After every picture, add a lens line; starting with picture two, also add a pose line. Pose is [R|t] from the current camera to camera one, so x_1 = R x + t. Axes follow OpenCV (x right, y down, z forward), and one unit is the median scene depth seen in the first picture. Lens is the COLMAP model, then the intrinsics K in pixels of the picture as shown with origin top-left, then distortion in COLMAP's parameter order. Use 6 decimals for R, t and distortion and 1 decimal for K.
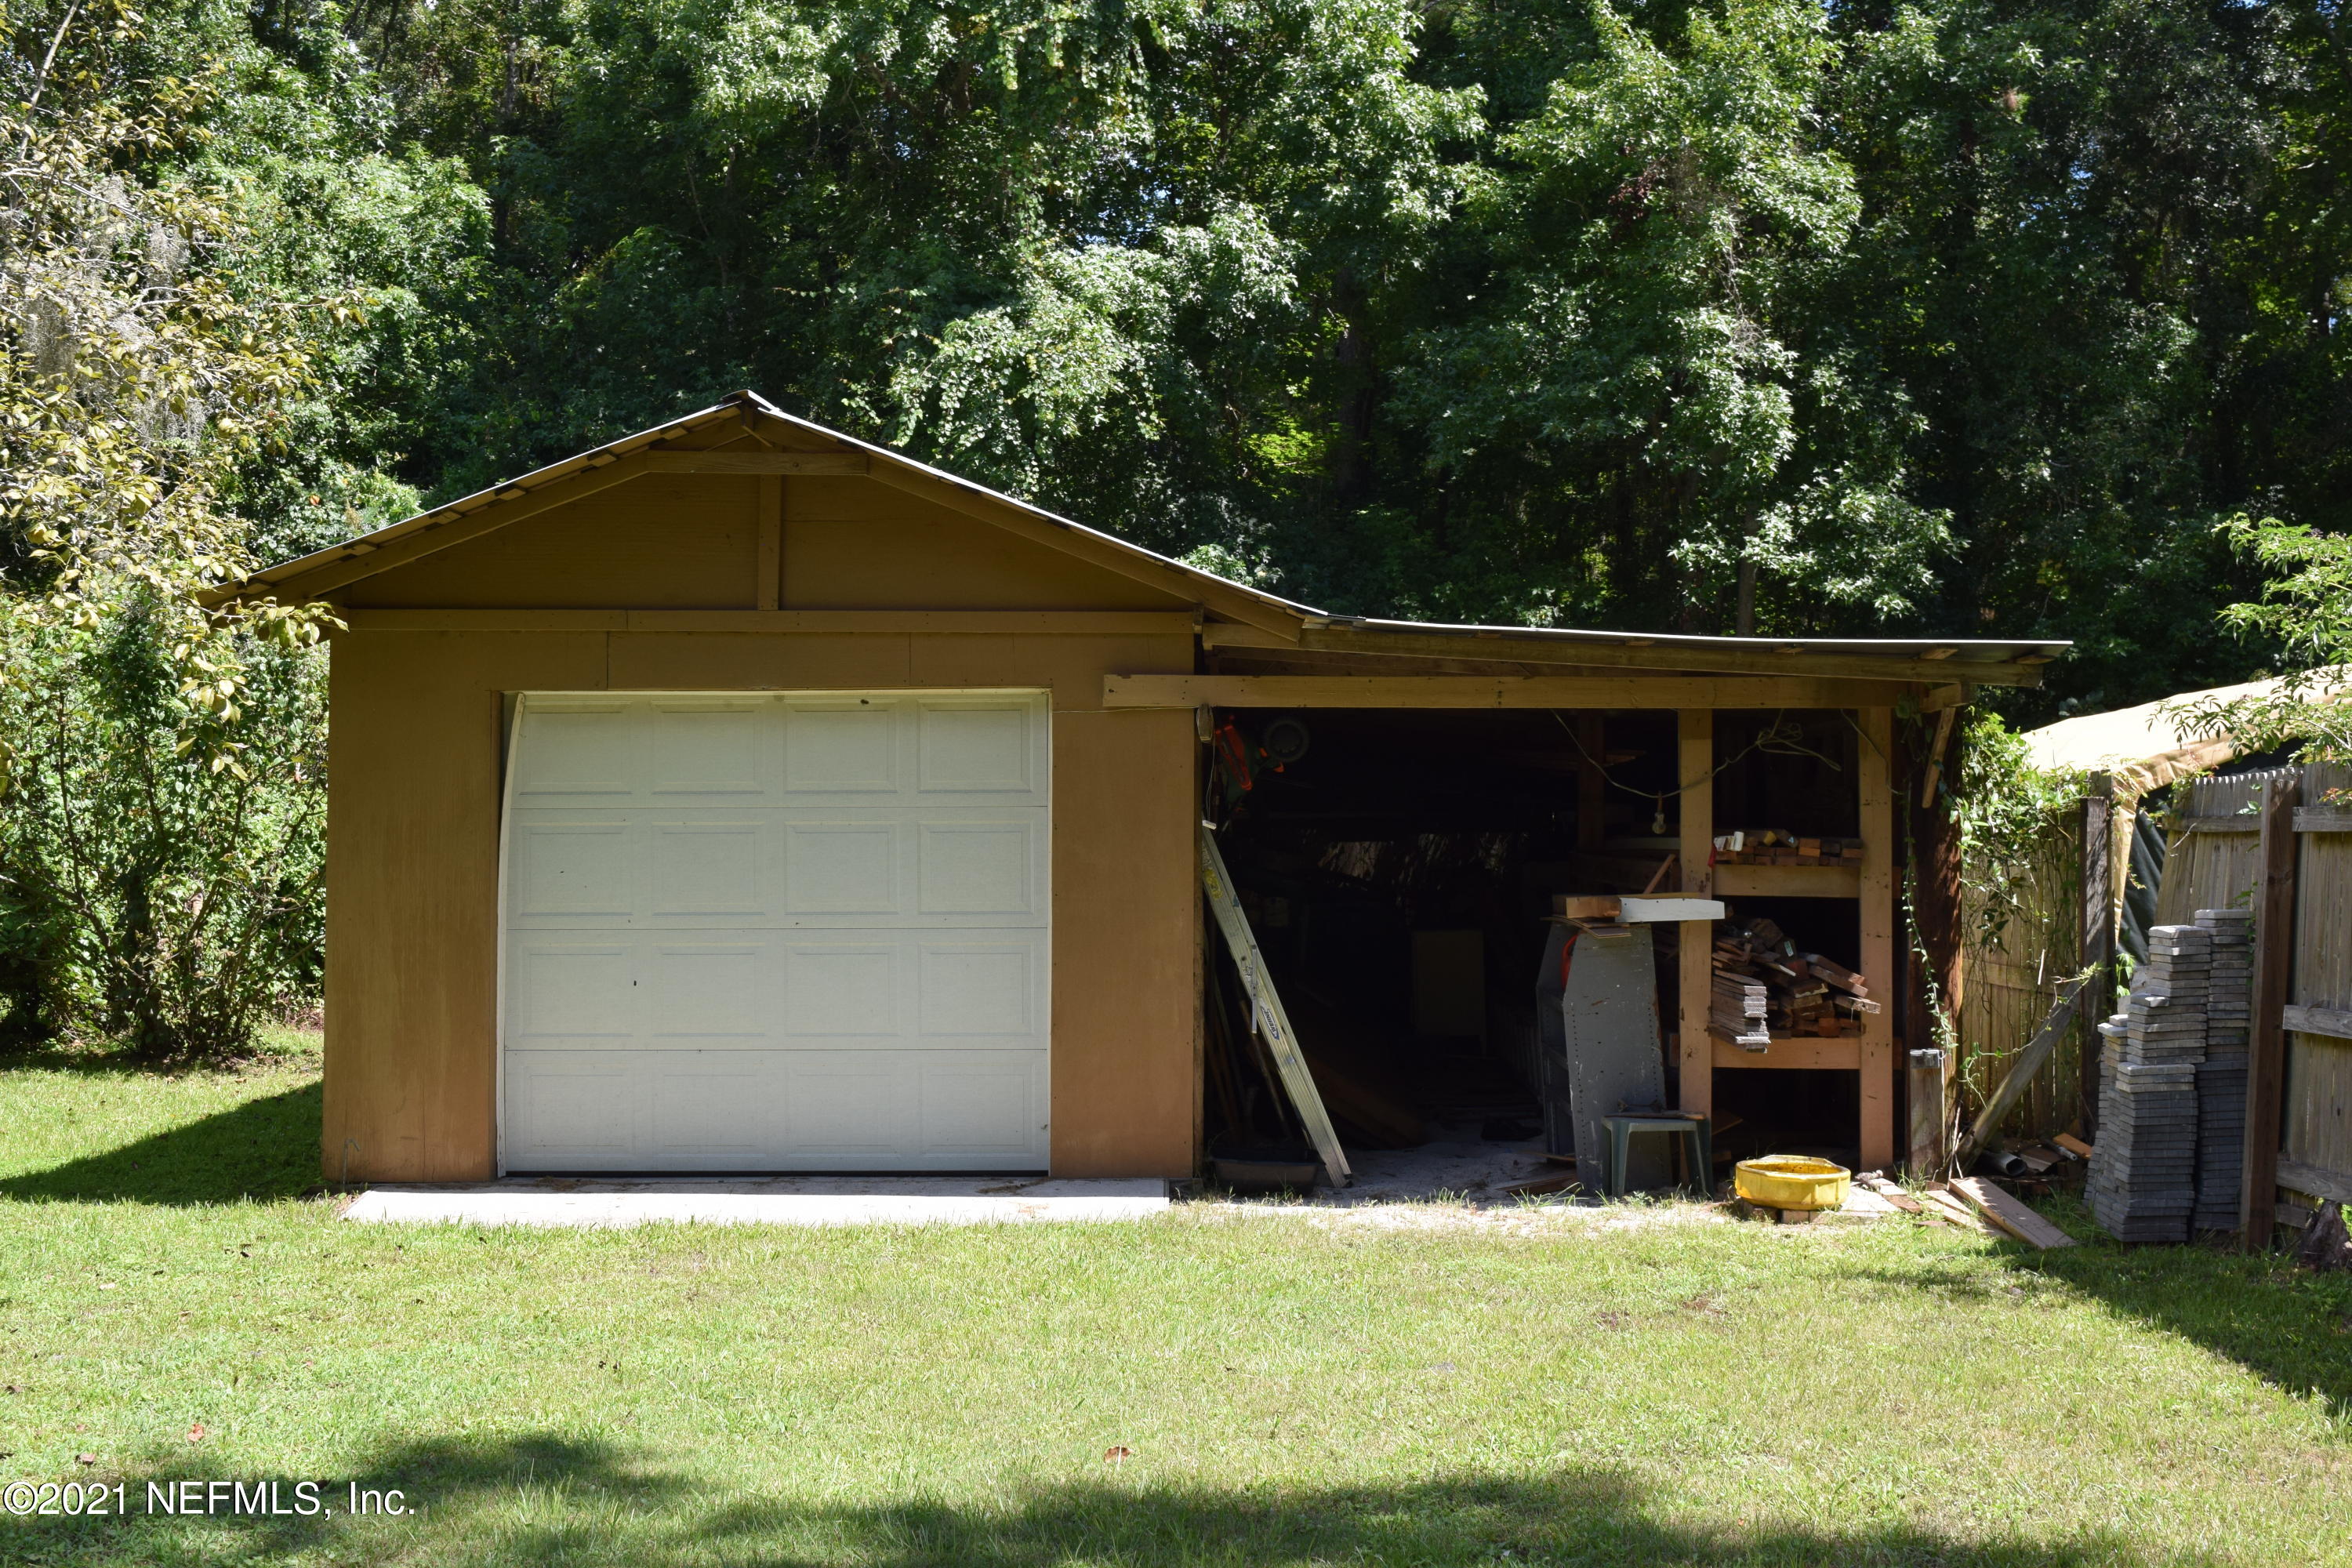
lens RADIAL K [[2715.7, 0, 1176.0], [0, 2715.7, 784.0], [0, 0, 1]] dist [-0.311230, -0.005954]
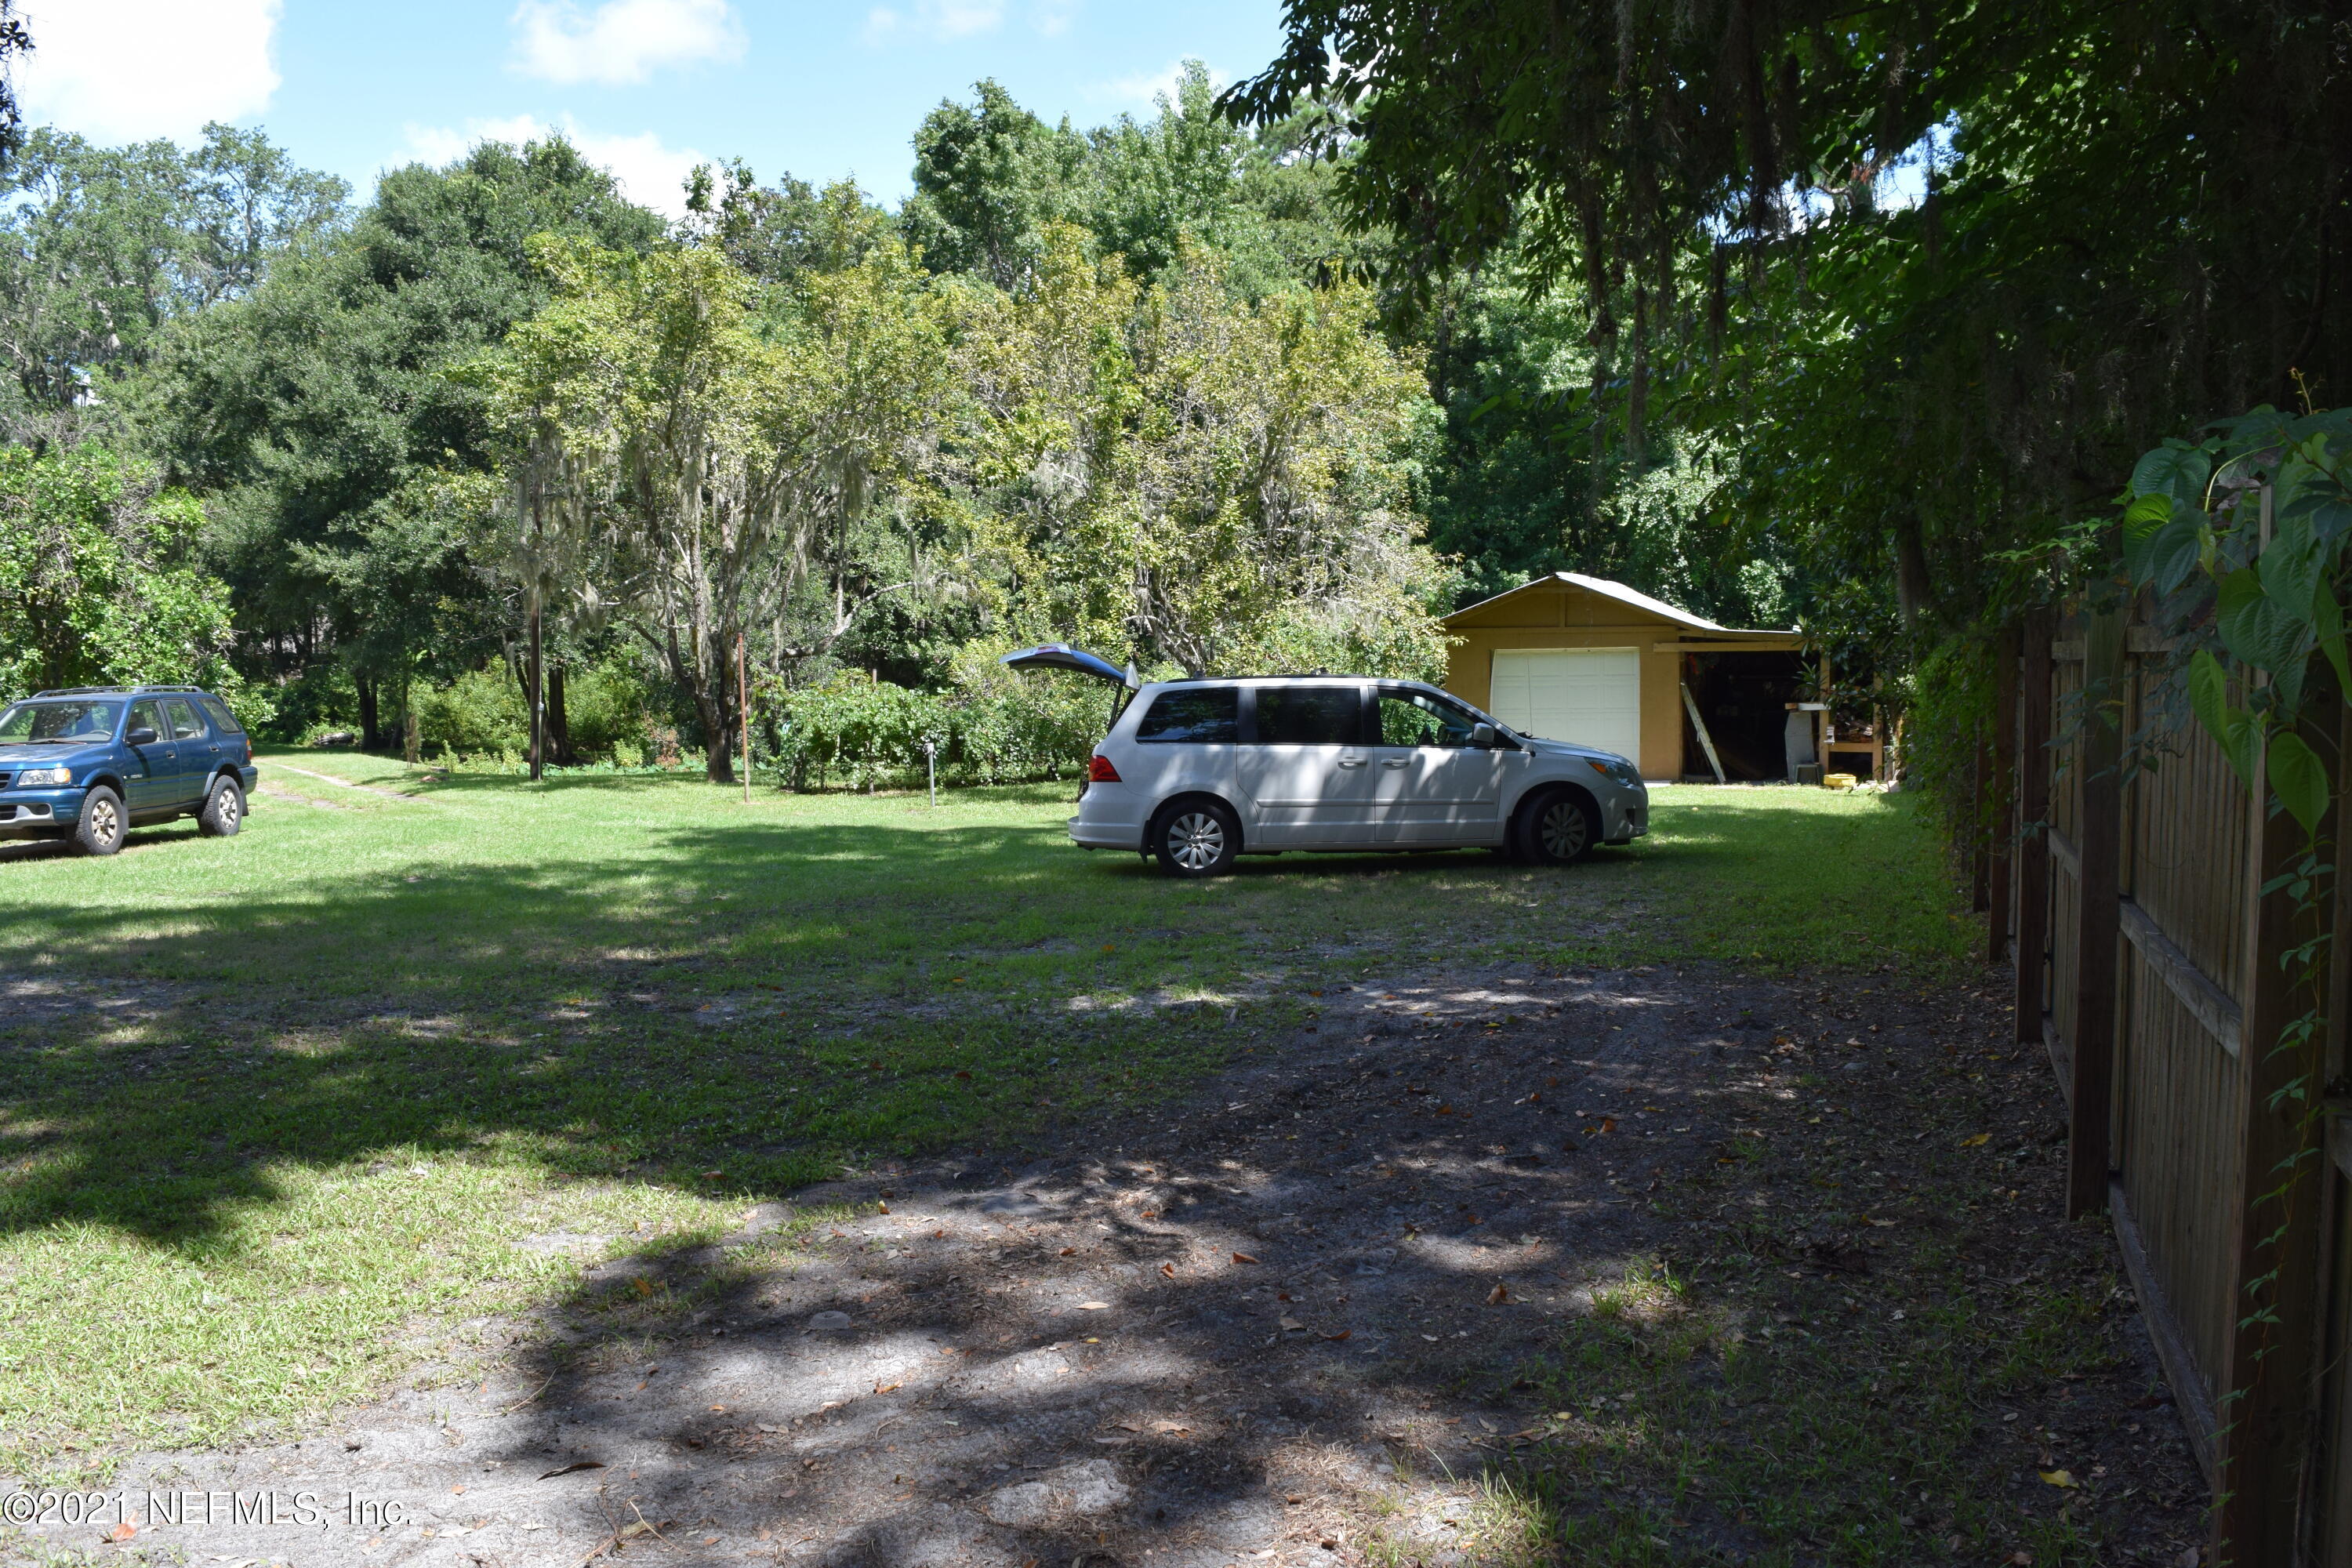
lens RADIAL K [[1814.5, 0, 1176.0], [0, 1814.5, 784.0], [0, 0, 1]] dist [0.035552, -0.000373]
pose [[0.931368, 0.015131, -0.363765, 0.134461], [0.015292, 0.996629, 0.080609, -0.029226], [0.363759, -0.080639, 0.927996, -0.771259]]
